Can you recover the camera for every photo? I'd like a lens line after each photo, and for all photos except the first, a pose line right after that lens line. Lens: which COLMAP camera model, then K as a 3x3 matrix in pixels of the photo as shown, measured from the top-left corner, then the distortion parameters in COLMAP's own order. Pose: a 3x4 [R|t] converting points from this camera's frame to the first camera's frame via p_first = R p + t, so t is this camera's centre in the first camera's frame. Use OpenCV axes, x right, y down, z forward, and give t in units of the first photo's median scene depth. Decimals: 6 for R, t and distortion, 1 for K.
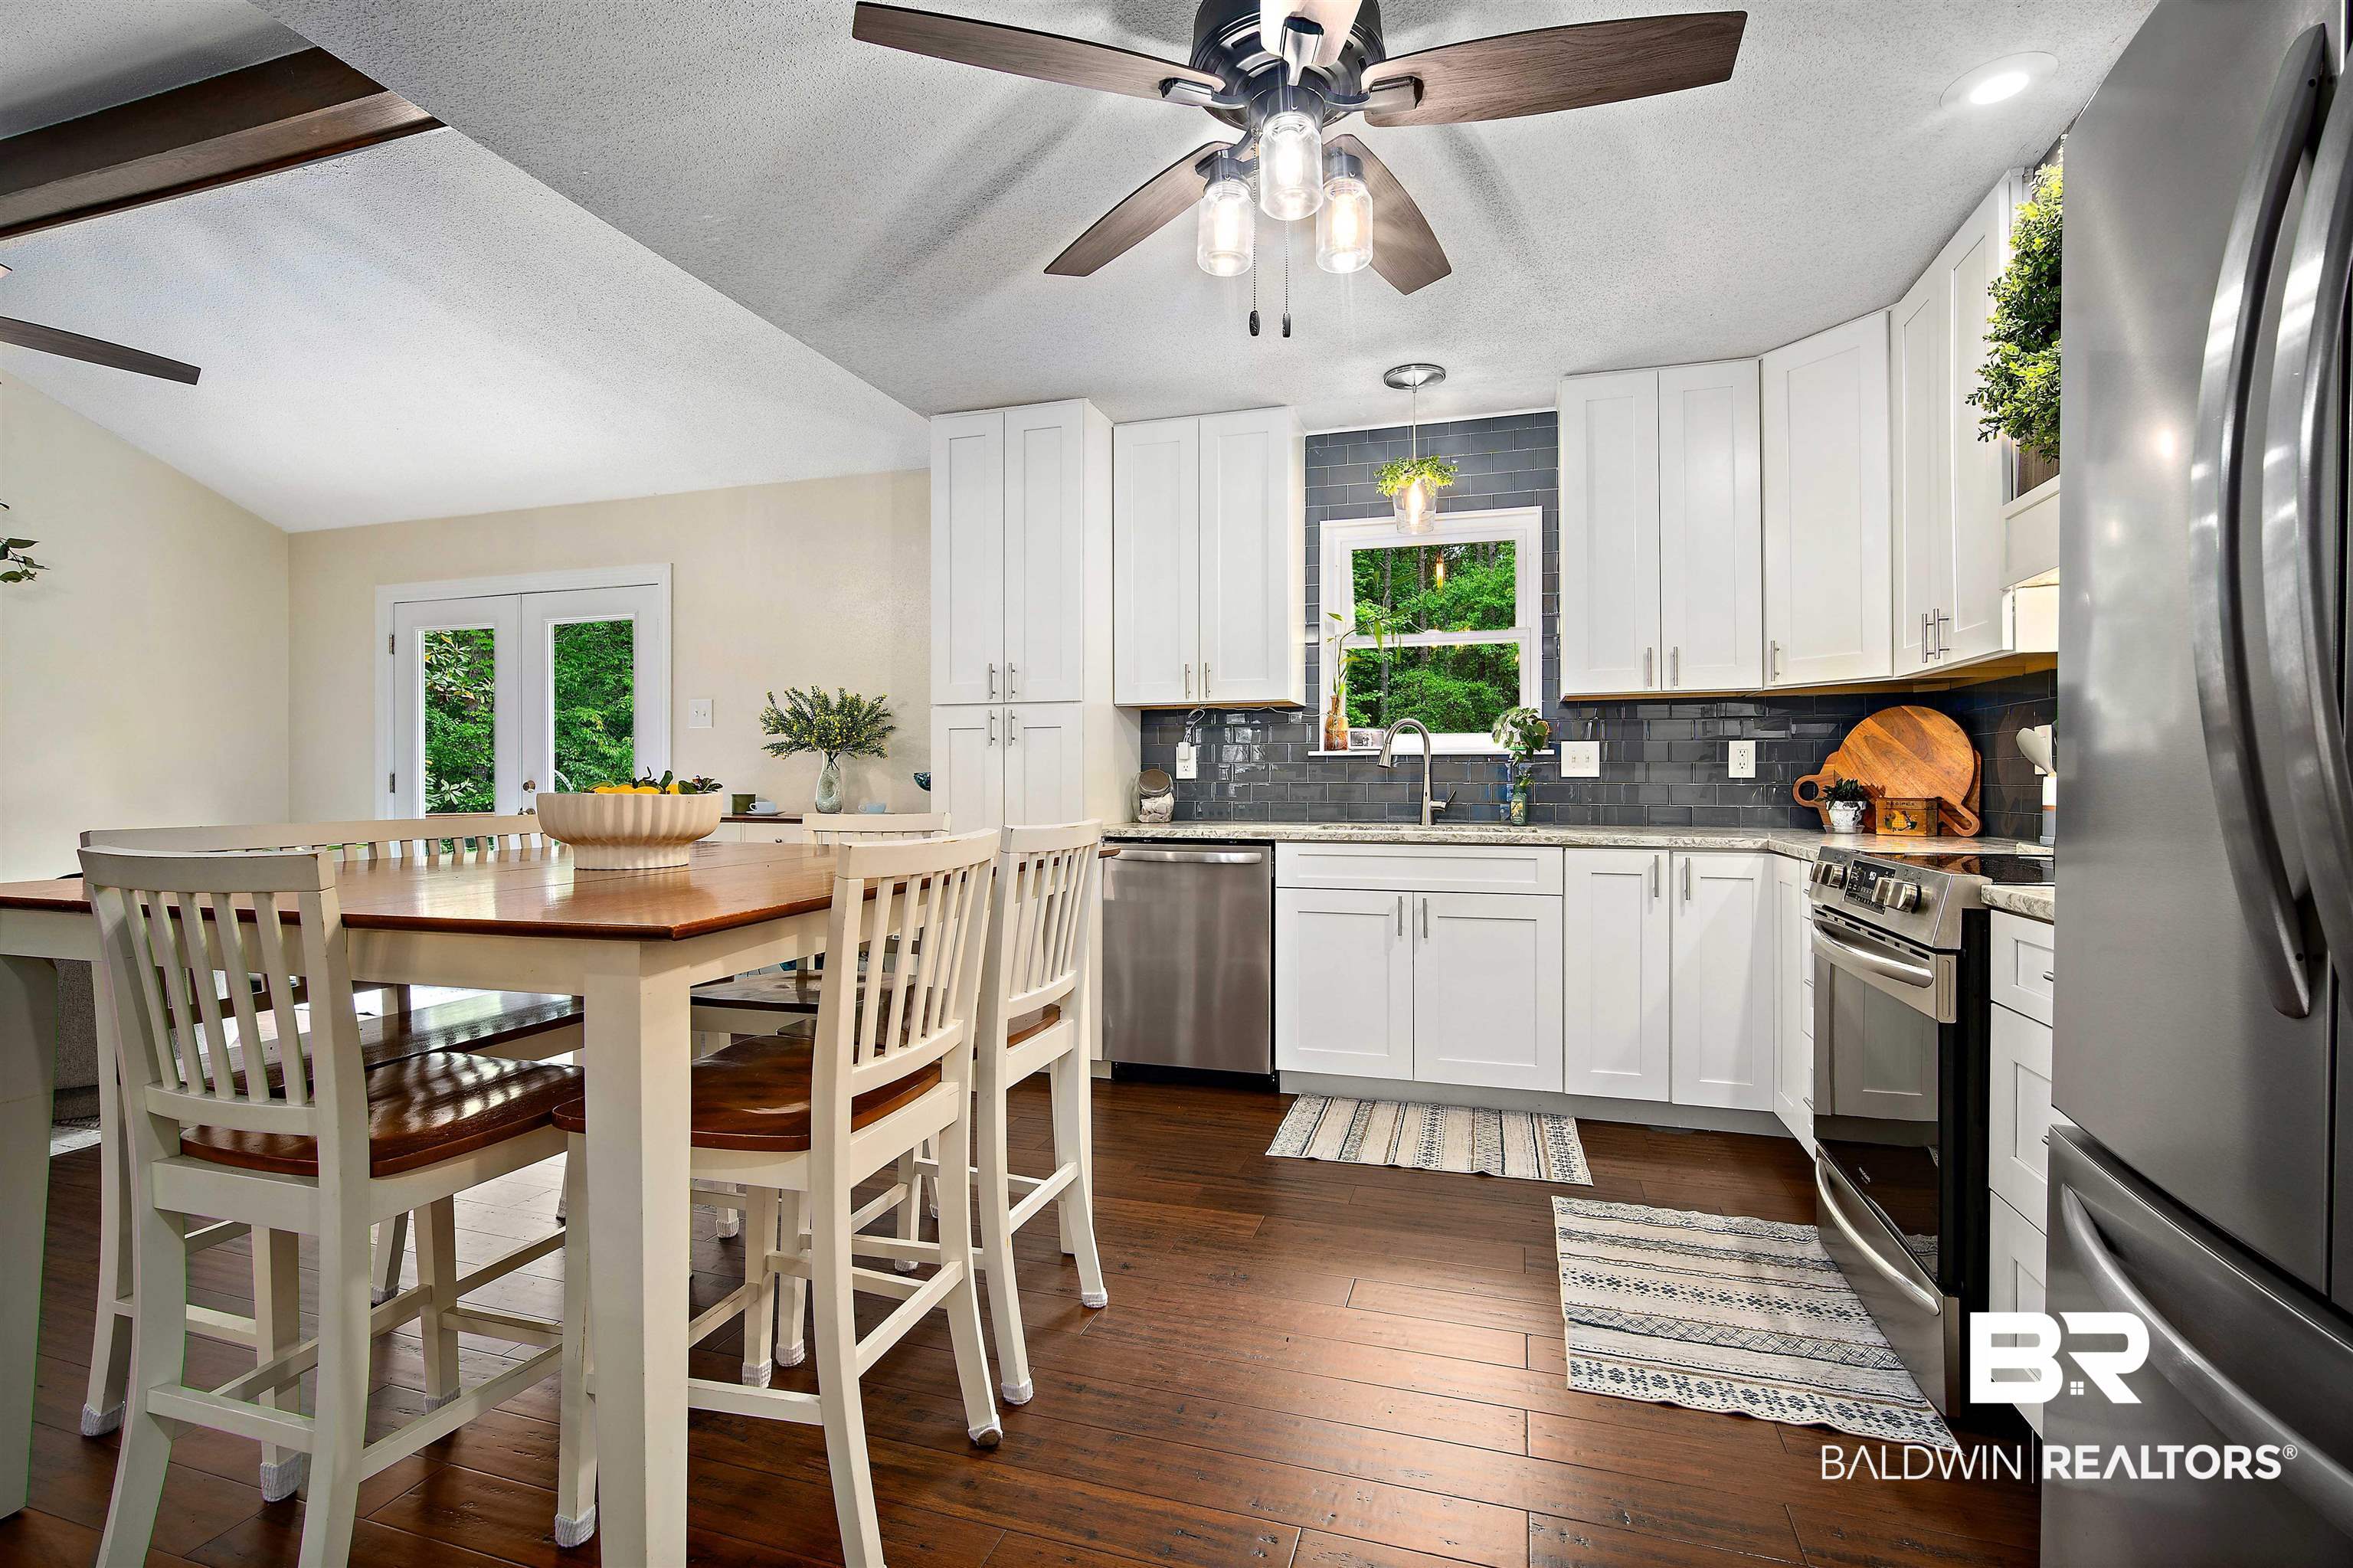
lens RADIAL K [[1036.2, 0, 1180.3], [0, 1036.2, 777.2], [0, 0, 1]] dist [-0.015669, 0.002234]
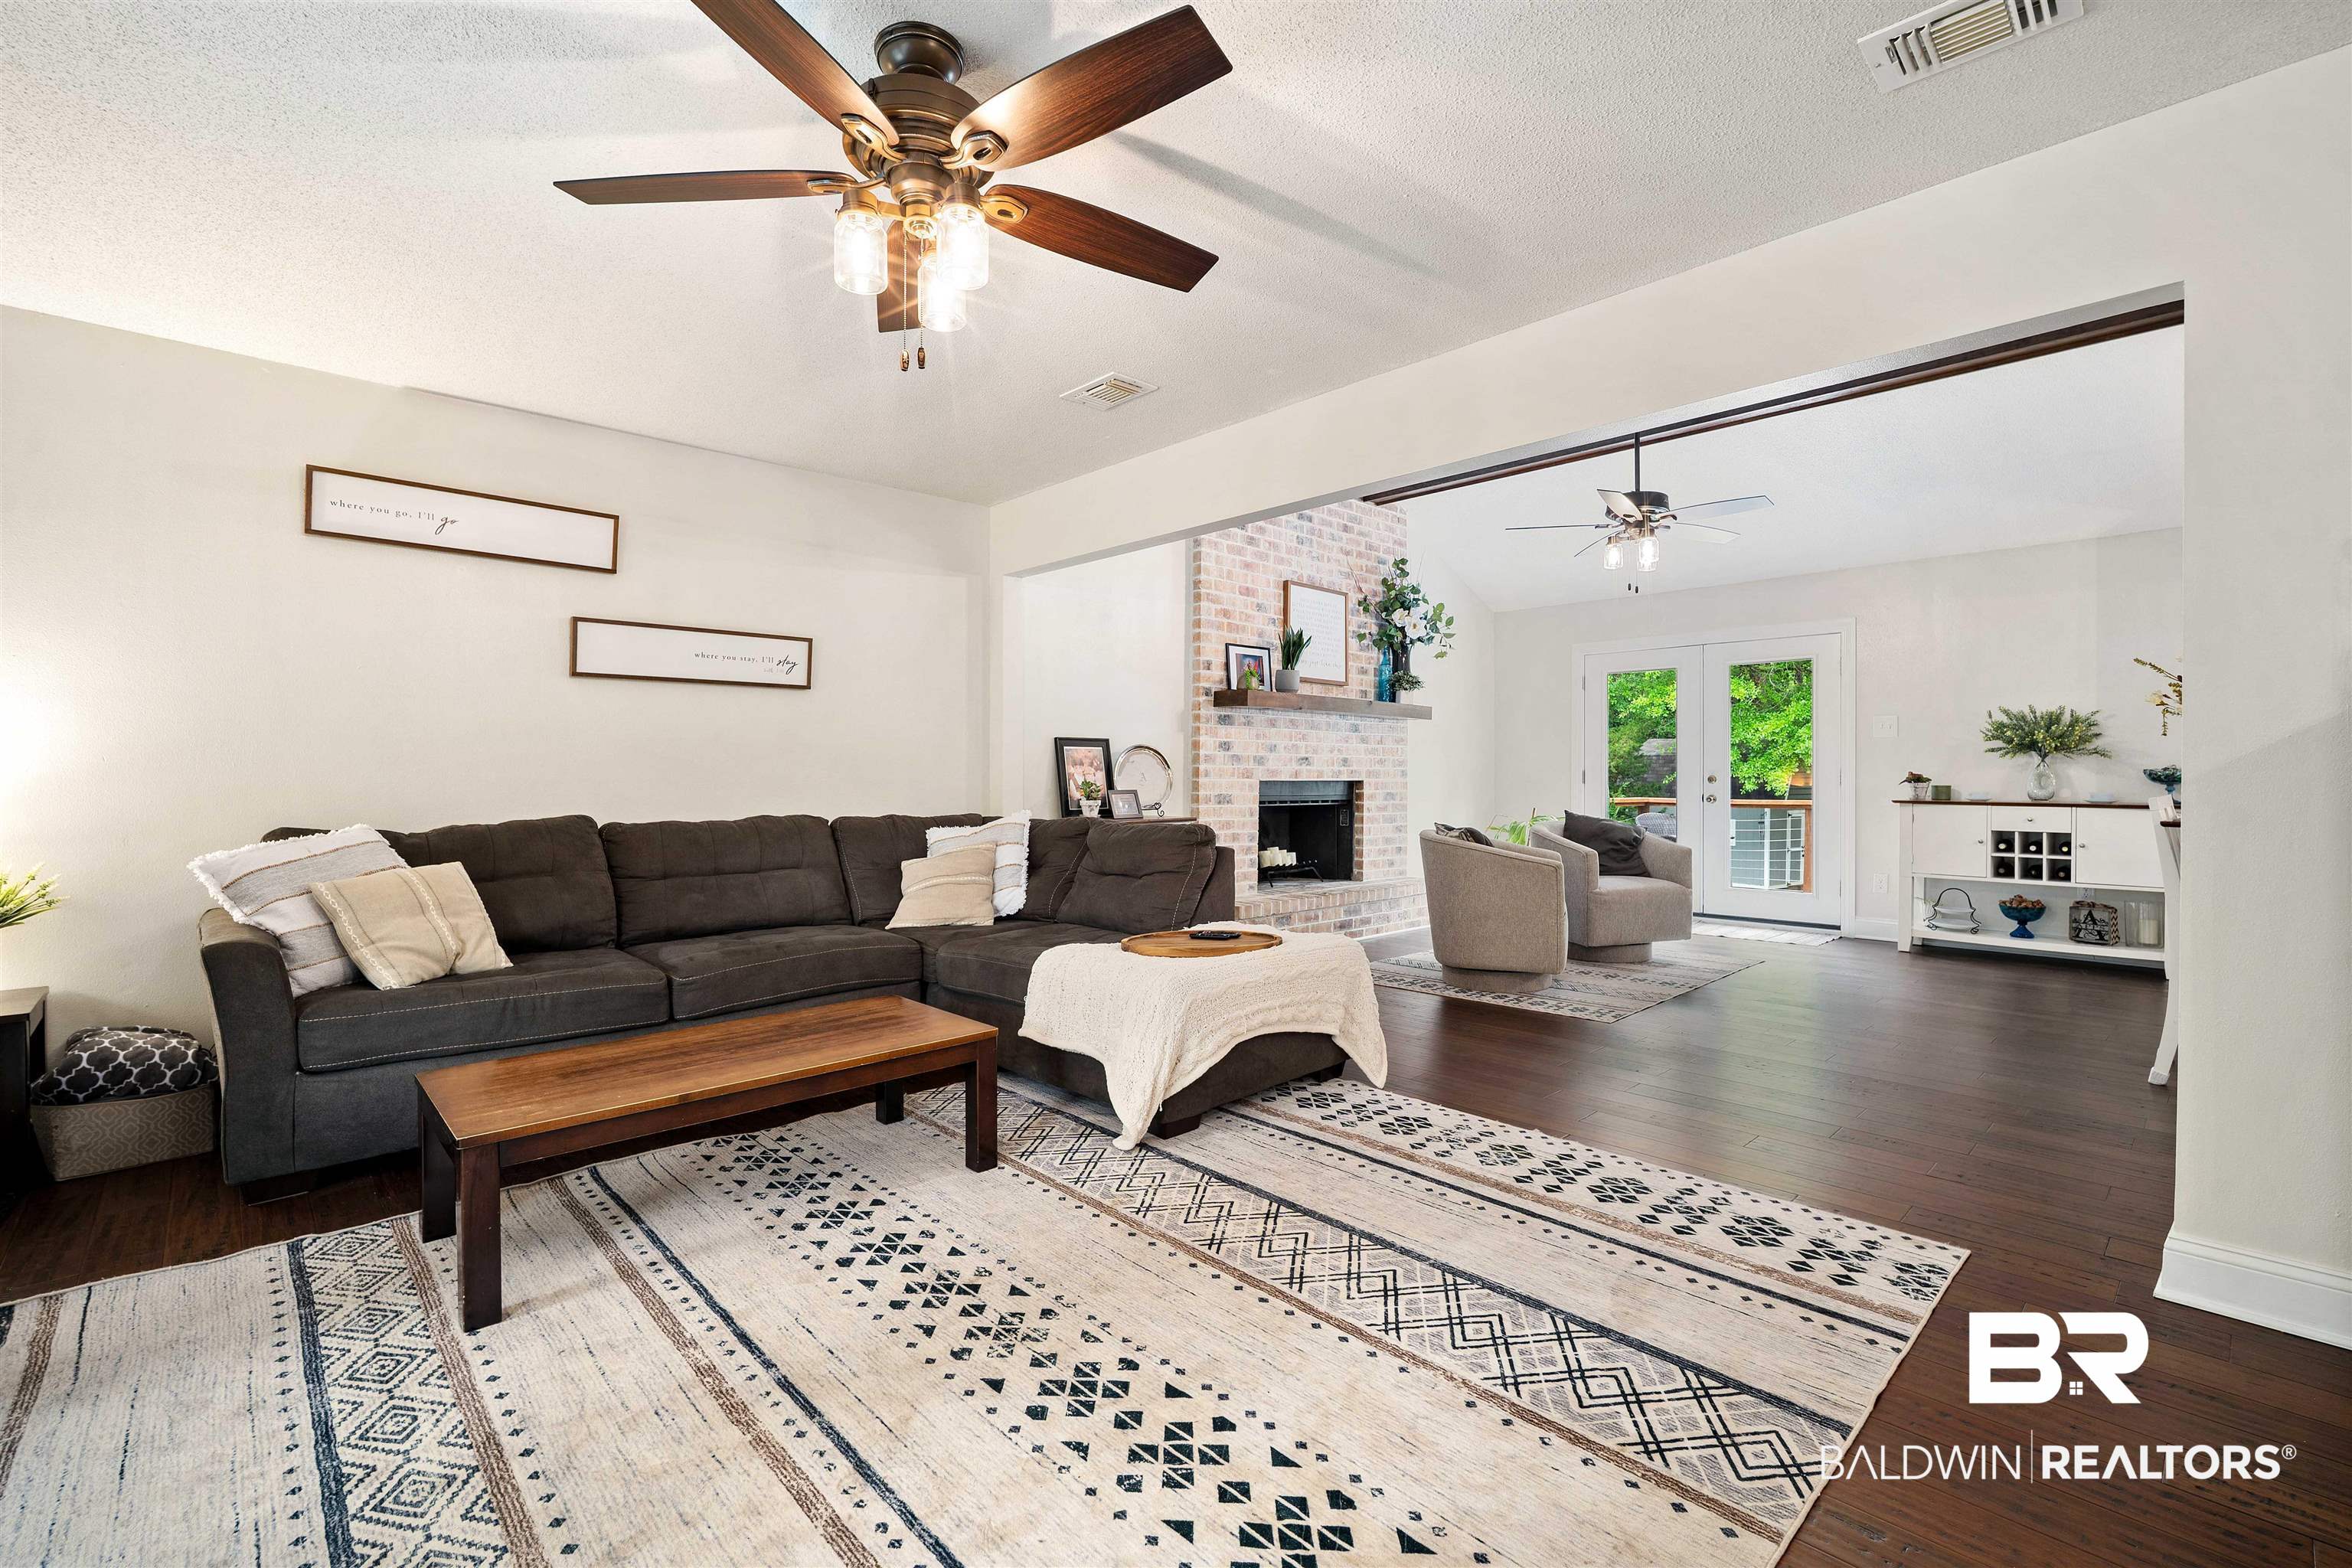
lens RADIAL K [[1035.7, 0, 1184.7], [0, 1035.7, 783.2], [0, 0, 1]] dist [-0.015669, 0.002234]
pose [[0.874031, 0.004805, -0.485846, -0.809481], [-0.001494, 0.999973, 0.007202, 0.005318], [0.485868, -0.005569, 0.874015, -0.813907]]
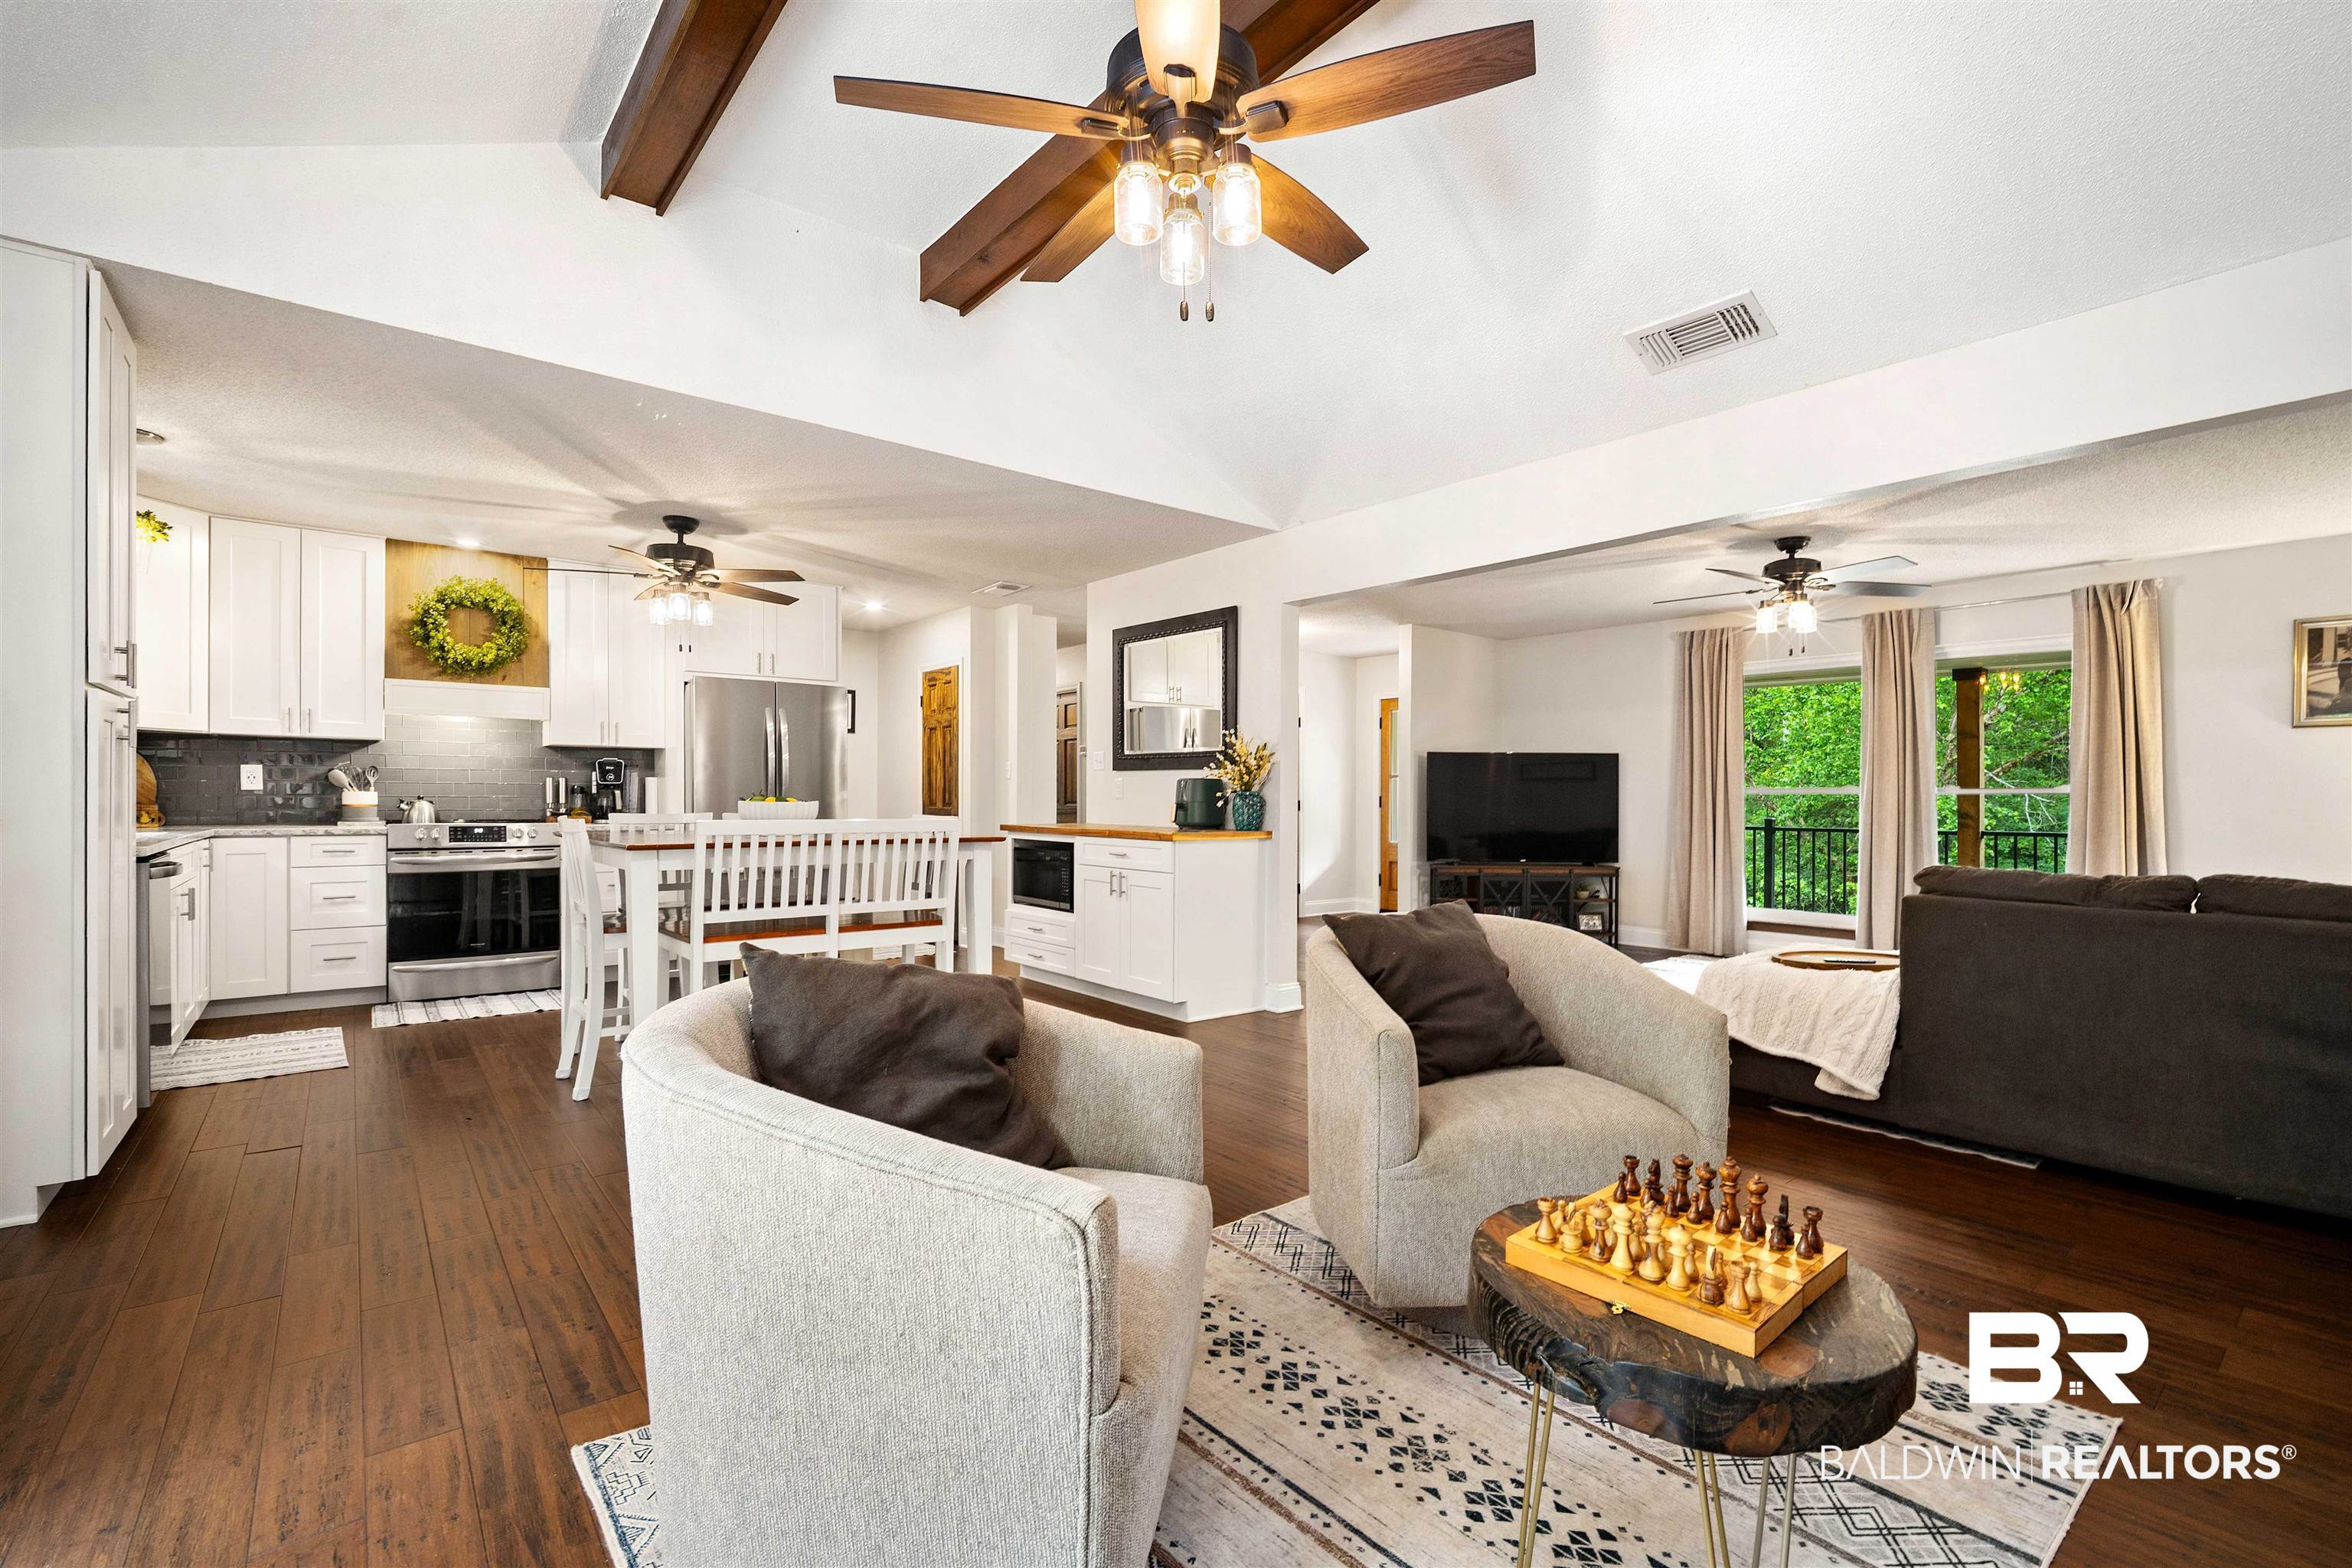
lens RADIAL K [[1035.7, 0, 1185.3], [0, 1035.7, 803.4], [0, 0, 1]] dist [-0.015669, 0.002234]
pose [[-0.837137, -0.007877, 0.546936, -1.250213], [-0.006748, 0.999969, 0.004073, 0.004386], [-0.546951, -0.000281, -0.837165, 1.196992]]
